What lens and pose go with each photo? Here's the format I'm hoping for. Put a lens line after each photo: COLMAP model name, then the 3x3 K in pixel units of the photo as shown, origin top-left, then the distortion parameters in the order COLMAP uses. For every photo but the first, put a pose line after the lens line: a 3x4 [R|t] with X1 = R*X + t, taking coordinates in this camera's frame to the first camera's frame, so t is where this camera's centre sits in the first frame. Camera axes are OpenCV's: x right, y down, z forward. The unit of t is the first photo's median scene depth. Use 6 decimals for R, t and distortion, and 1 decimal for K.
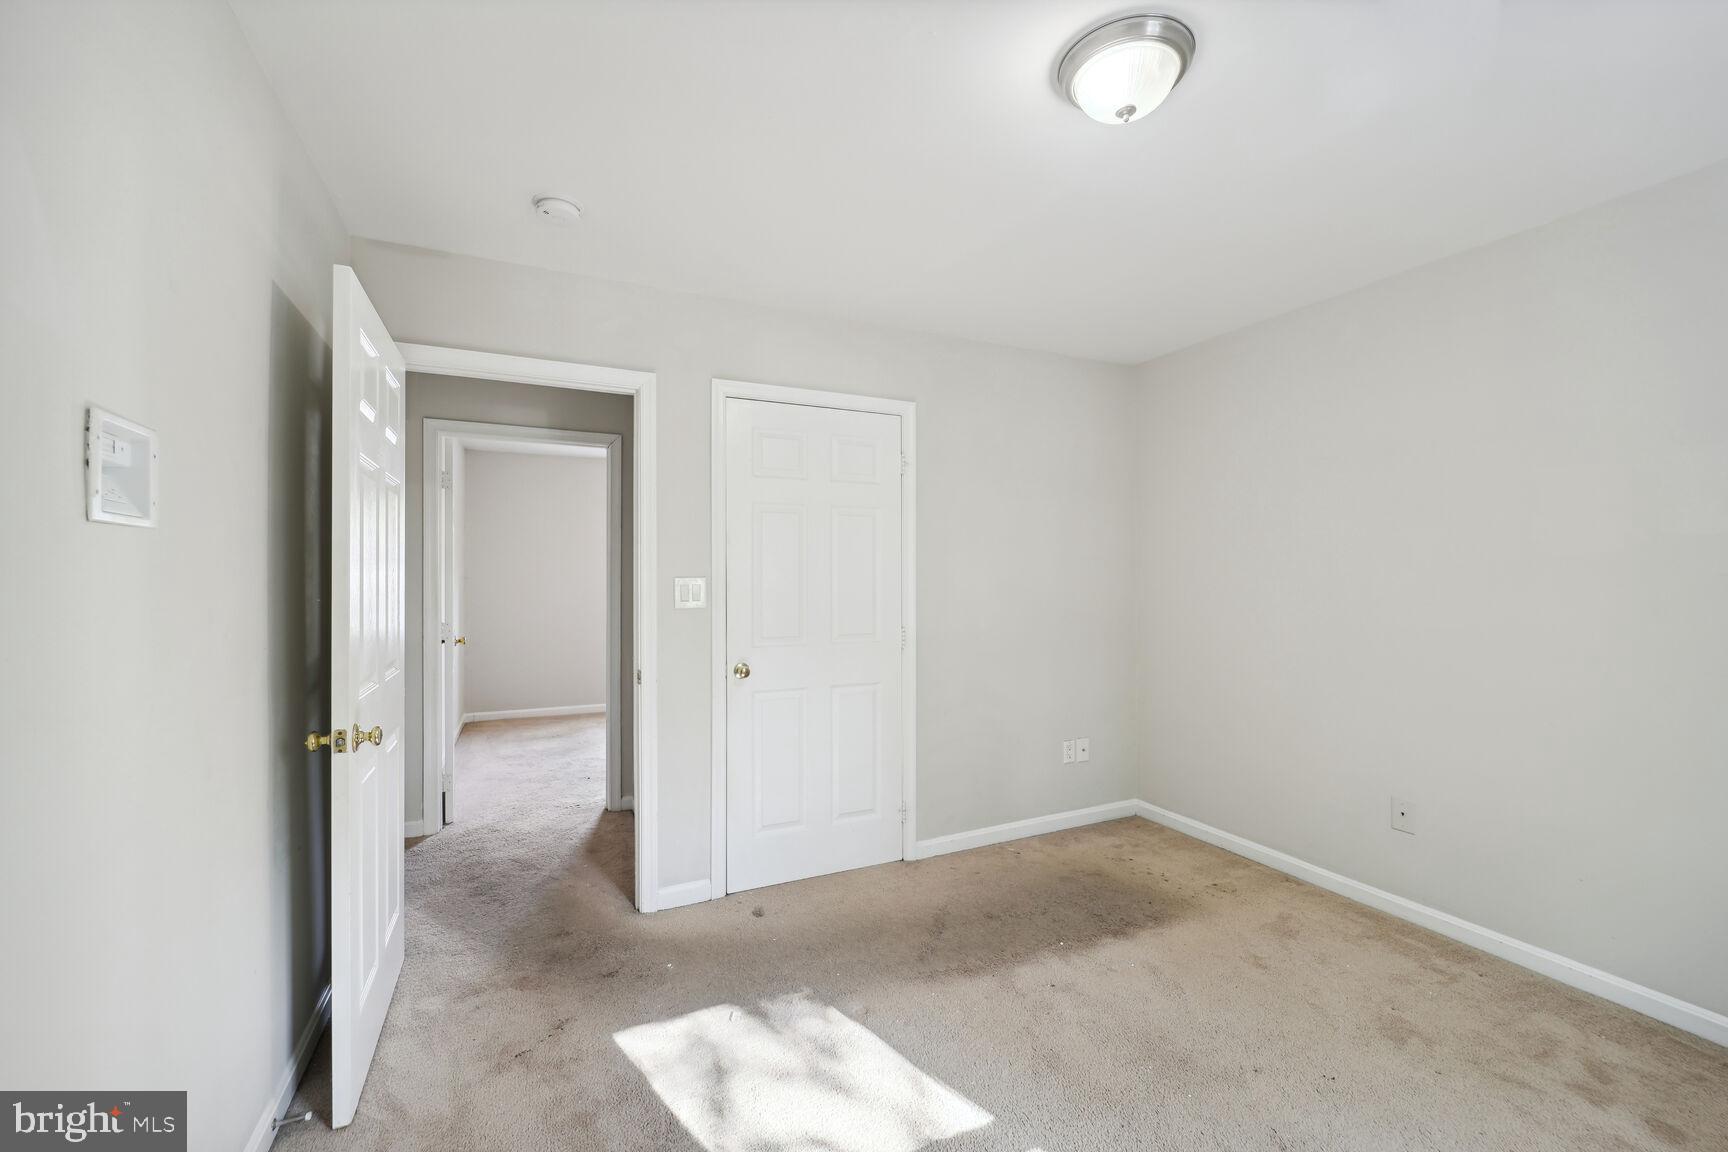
lens RADIAL K [[713.4, 0, 872.6], [0, 713.4, 581.3], [0, 0, 1]] dist [0.002359, 0.000282]
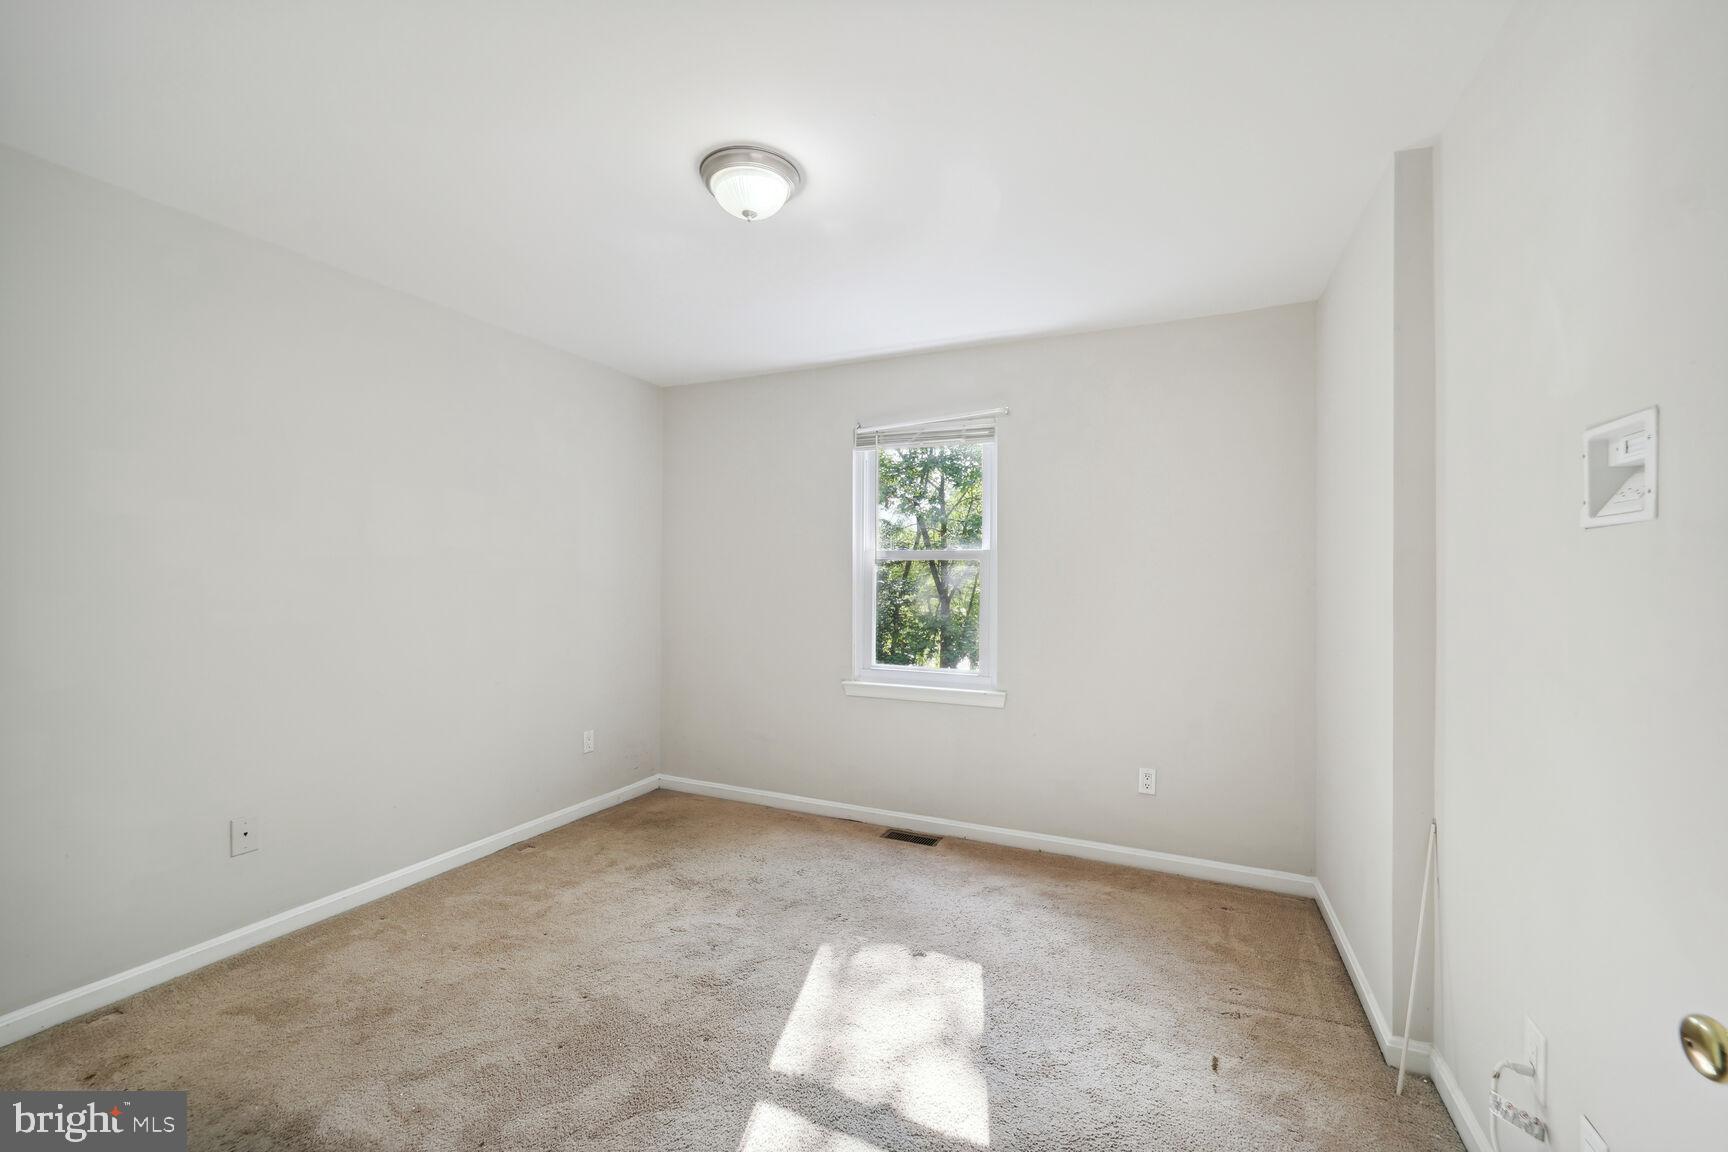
lens RADIAL K [[713.4, 0, 872.6], [0, 713.4, 581.3], [0, 0, 1]] dist [0.002359, 0.000282]
pose [[-0.653859, -0.002328, 0.756613, -0.644098], [-0.000865, 0.999997, 0.002329, 0.007393], [-0.756616, 0.000869, -0.653859, 1.401247]]
